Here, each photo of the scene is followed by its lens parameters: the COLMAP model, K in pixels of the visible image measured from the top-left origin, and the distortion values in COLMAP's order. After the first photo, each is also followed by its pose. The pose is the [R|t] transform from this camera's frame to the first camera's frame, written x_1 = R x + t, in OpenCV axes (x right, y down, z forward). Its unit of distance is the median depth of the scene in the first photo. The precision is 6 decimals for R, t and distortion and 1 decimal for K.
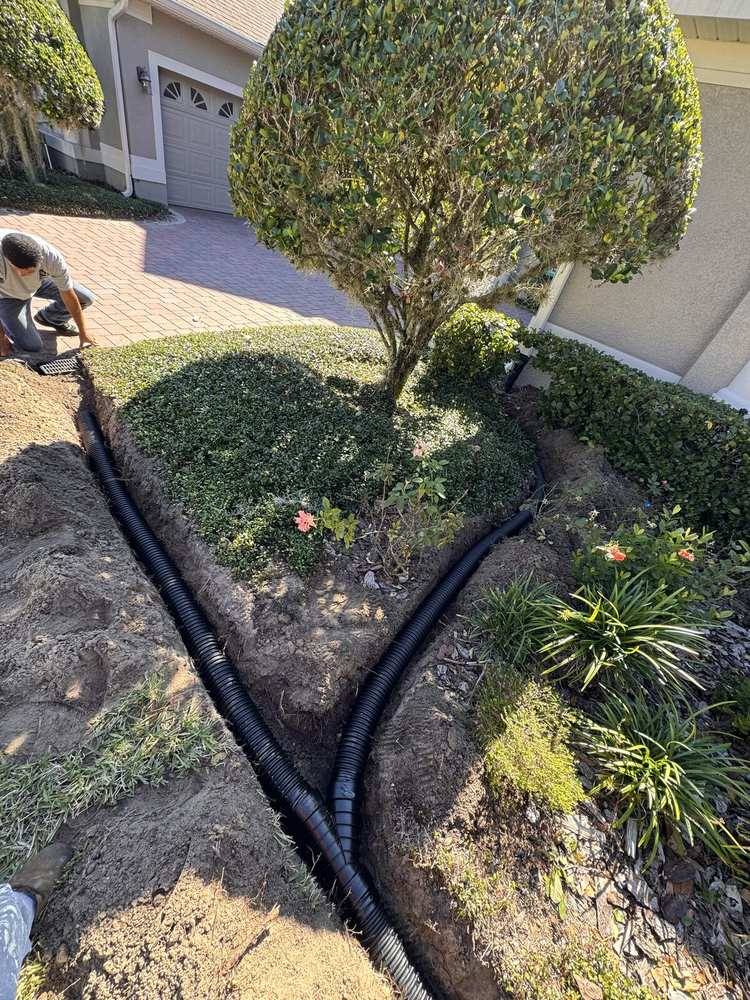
lens RADIAL K [[392.6, 0, 373.3], [0, 392.6, 498.0], [0, 0, 1]] dist [-0.000294, -0.000141]
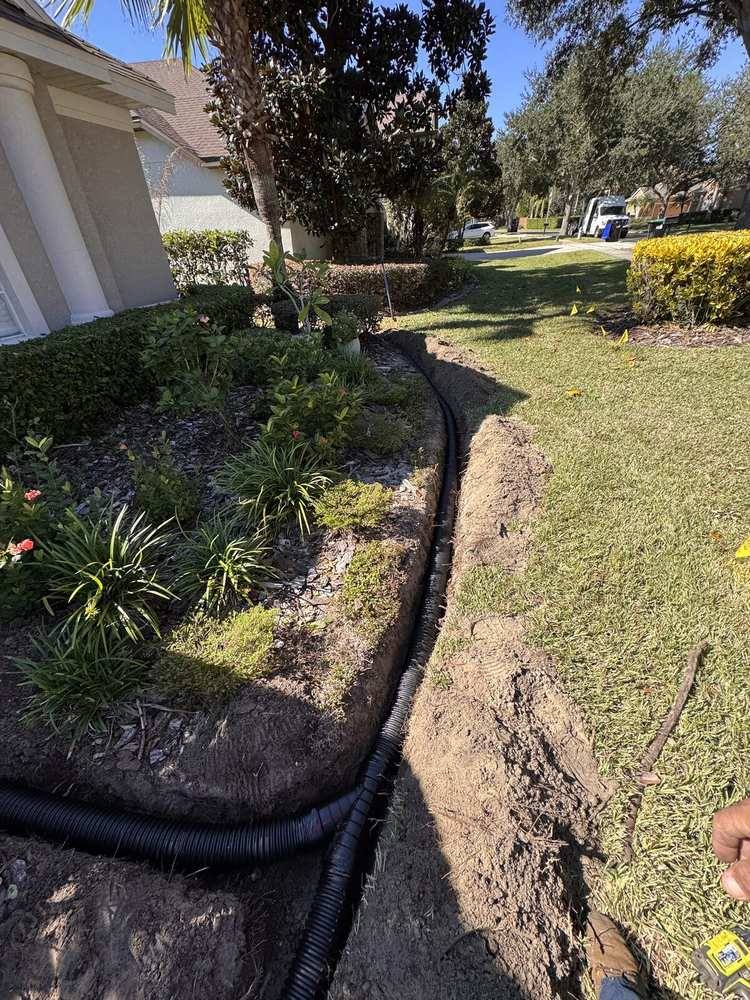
lens RADIAL K [[392.6, 0, 373.3], [0, 392.6, 498.0], [0, 0, 1]] dist [-0.000294, -0.000141]
pose [[-0.406757, -0.675694, 0.614807, -0.184017], [0.528715, 0.374707, 0.761614, -0.178060], [-0.744990, 0.634849, 0.204835, 0.214761]]
